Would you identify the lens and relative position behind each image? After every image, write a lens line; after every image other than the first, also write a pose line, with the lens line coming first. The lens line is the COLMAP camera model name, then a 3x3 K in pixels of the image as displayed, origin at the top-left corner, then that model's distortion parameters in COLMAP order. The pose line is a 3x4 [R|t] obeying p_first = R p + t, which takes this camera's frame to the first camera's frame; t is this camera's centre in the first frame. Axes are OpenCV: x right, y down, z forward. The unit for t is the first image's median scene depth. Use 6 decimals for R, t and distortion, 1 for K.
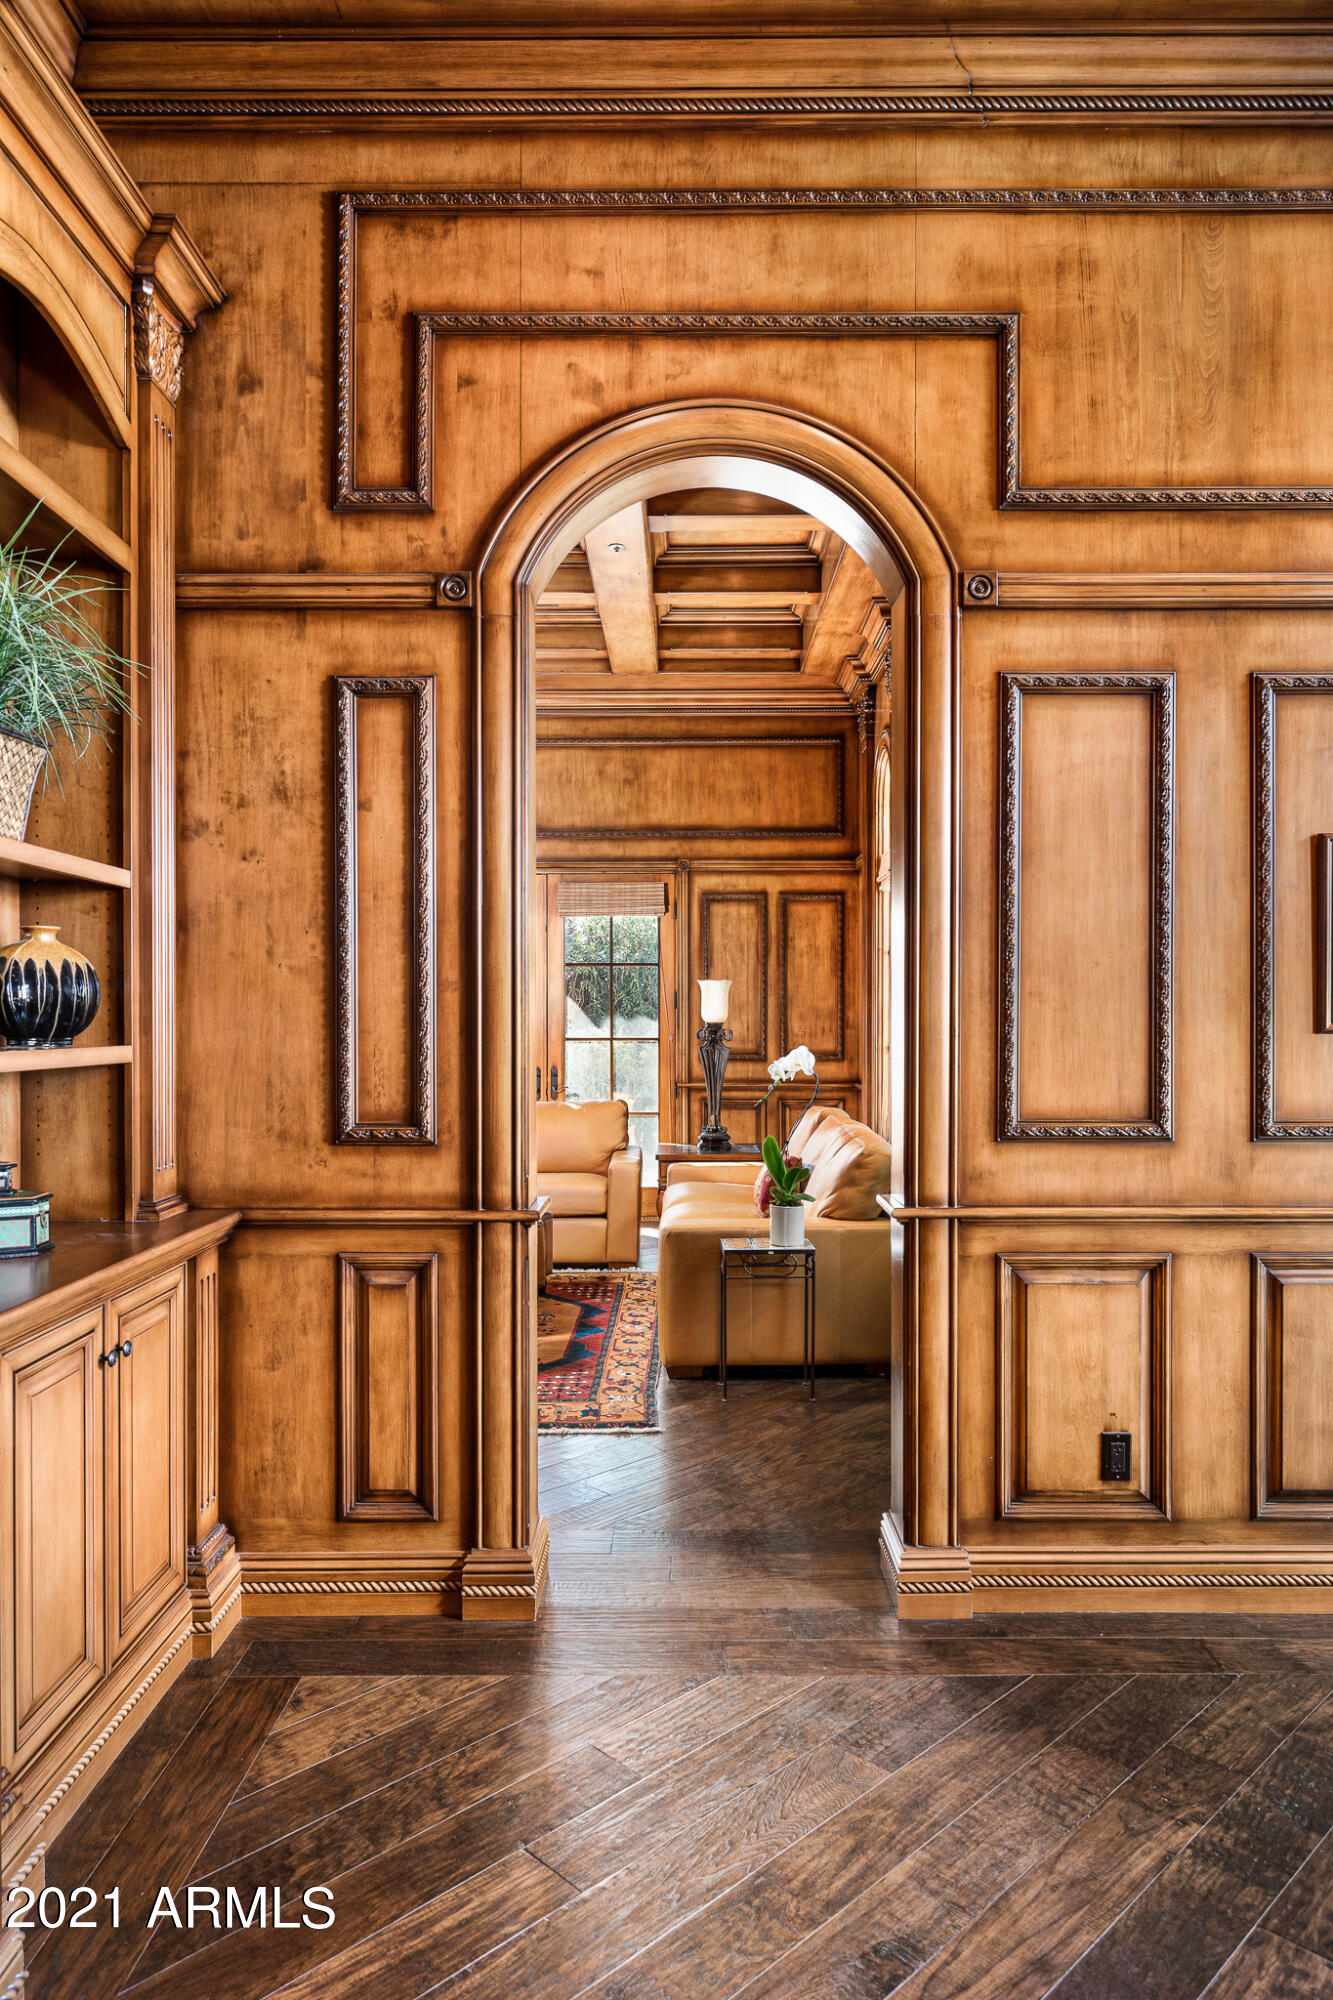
lens RADIAL K [[1273.0, 0, 672.7], [0, 1273.0, 1018.1], [0, 0, 1]] dist [-0.005944, -0.001674]
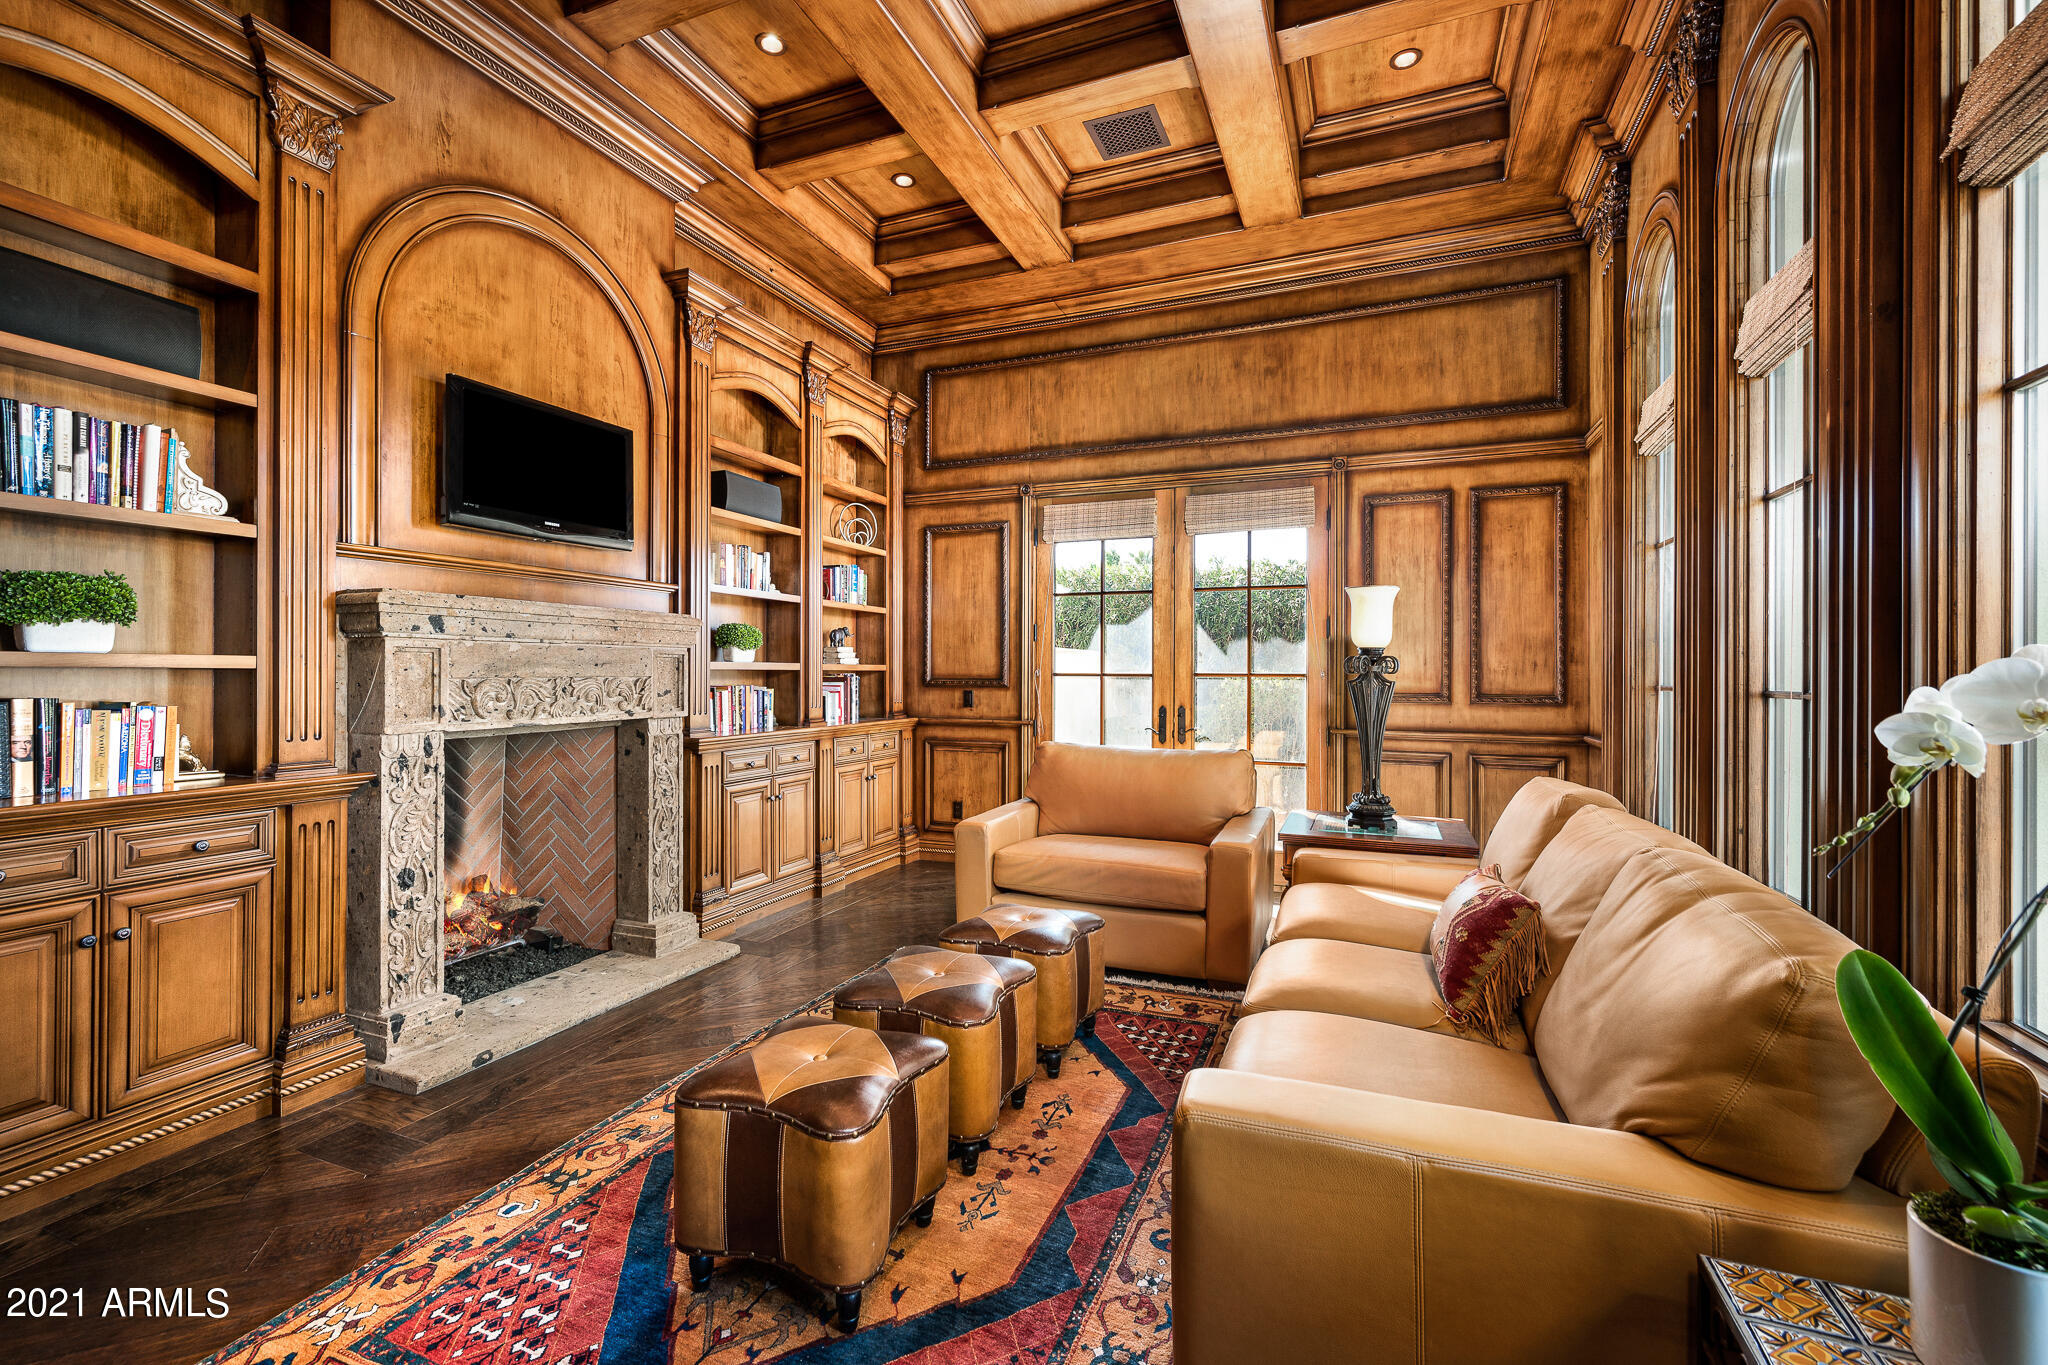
lens RADIAL K [[869.8, 0, 1007.6], [0, 869.8, 661.9], [0, 0, 1]] dist [-0.004287, 0.000146]
pose [[0.924289, 0.003425, -0.381679, 0.025157], [-0.008916, 0.999881, -0.012619, 0.016861], [0.381590, 0.015067, 0.924209, 0.401700]]
